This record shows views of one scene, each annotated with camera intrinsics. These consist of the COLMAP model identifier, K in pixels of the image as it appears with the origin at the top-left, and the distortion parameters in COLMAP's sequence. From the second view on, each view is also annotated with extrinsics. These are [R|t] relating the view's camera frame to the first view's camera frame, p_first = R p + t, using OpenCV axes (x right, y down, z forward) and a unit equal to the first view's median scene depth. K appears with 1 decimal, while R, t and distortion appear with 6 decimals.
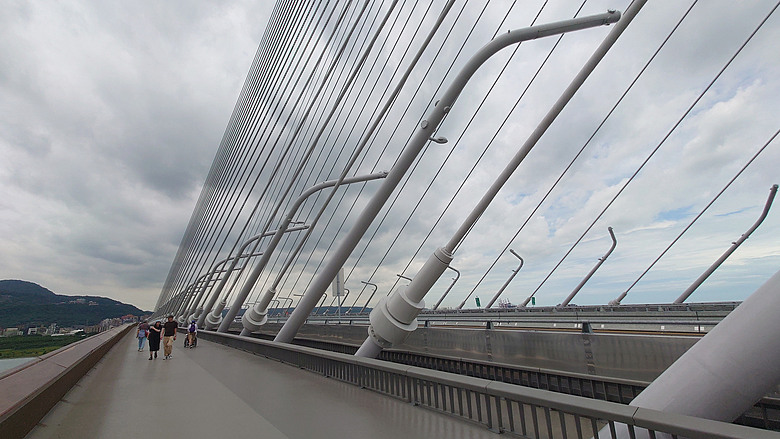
lens RADIAL K [[344.7, 0, 393.0], [0, 344.7, 222.8], [0, 0, 1]] dist [0.030338, -0.014627]
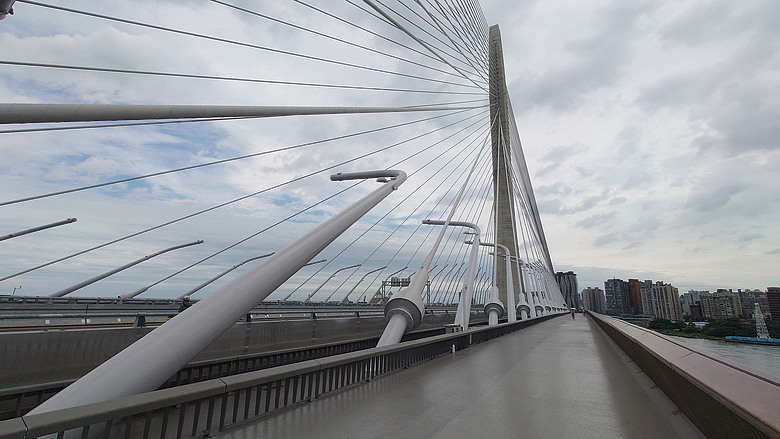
lens RADIAL K [[344.7, 0, 393.0], [0, 344.7, 222.8], [0, 0, 1]] dist [0.030338, -0.014627]
pose [[-0.480874, 0.215676, 0.849850, -0.254779], [-0.228130, 0.905114, -0.358784, 0.098874], [-0.846592, -0.366406, -0.386043, 0.359098]]
